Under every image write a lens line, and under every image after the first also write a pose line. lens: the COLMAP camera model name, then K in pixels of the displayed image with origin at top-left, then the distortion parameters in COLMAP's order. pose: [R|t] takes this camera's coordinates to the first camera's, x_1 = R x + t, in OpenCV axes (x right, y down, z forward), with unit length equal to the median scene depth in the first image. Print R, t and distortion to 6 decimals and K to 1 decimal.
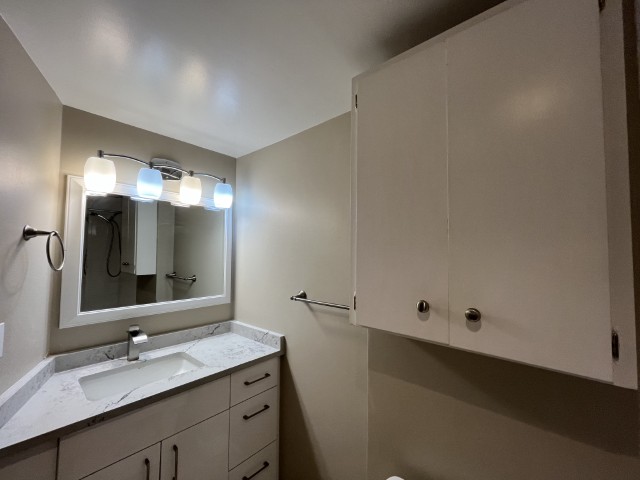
lens RADIAL K [[260.3, 0, 318.3], [0, 260.3, 239.7], [0, 0, 1]] dist [-0.003222, -0.000431]
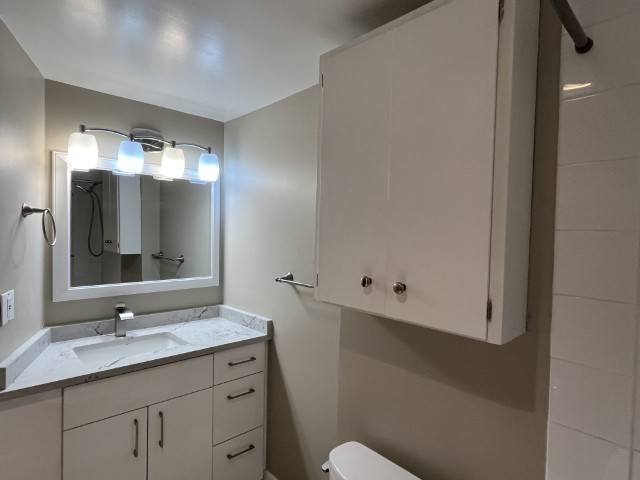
lens RADIAL K [[360.9, 0, 320.0], [0, 360.9, 240.0], [0, 0, 1]] dist [-0.000124, -0.000148]
pose [[0.994815, 0.014332, -0.100686, 0.184981], [-0.006879, 0.997236, 0.073982, -0.016445], [0.101468, -0.072905, 0.992164, -0.273541]]
